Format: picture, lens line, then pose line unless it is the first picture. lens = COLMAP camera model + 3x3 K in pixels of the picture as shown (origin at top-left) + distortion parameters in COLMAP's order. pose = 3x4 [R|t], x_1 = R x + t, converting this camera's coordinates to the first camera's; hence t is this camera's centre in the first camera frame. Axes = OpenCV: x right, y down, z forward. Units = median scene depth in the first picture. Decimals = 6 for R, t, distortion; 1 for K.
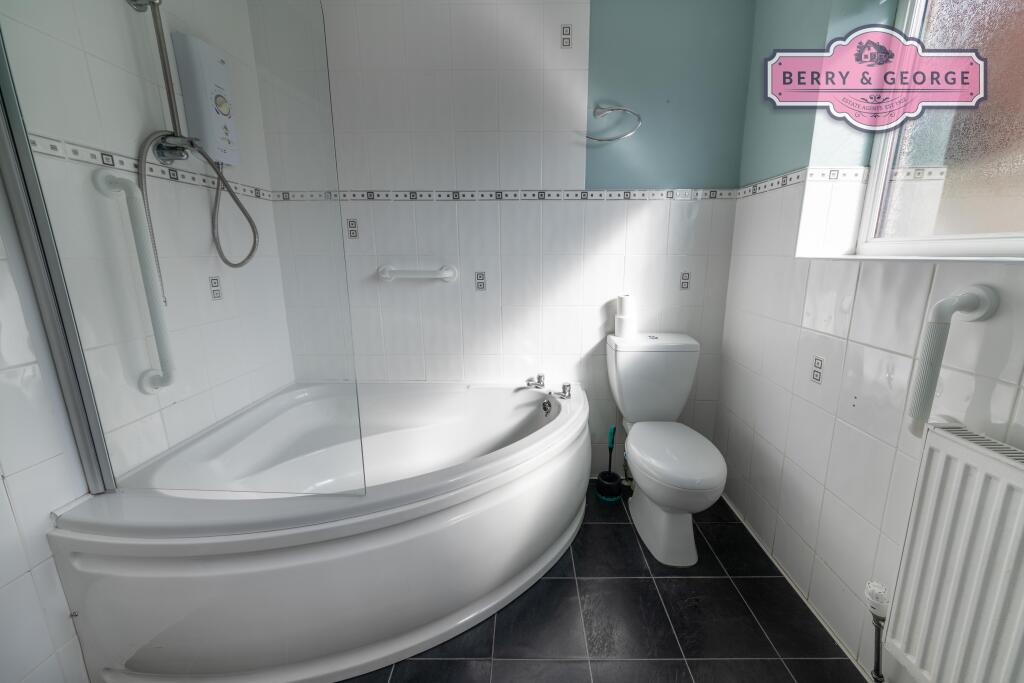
lens RADIAL K [[369.9, 0, 528.5], [0, 369.9, 329.2], [0, 0, 1]] dist [0.006671, -0.000160]
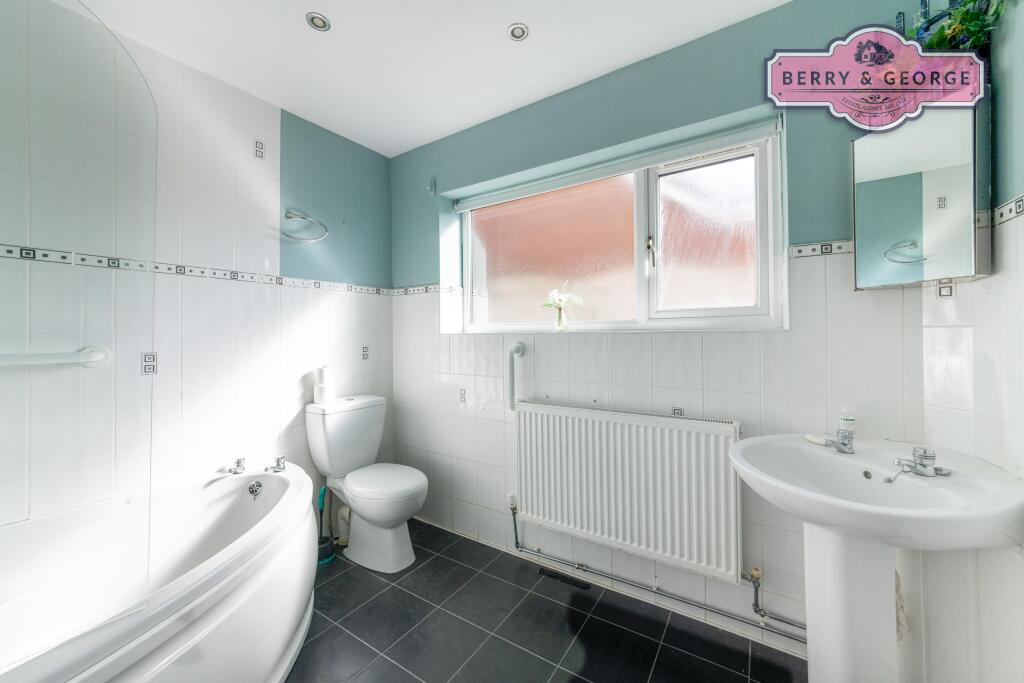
lens RADIAL K [[369.9, 0, 510.2], [0, 369.9, 336.3], [0, 0, 1]] dist [0.006671, -0.000160]
pose [[0.565438, -0.005498, 0.824773, -0.388373], [0.175292, 0.977934, -0.113656, 0.053004], [-0.805948, 0.208841, 0.553925, -0.150343]]
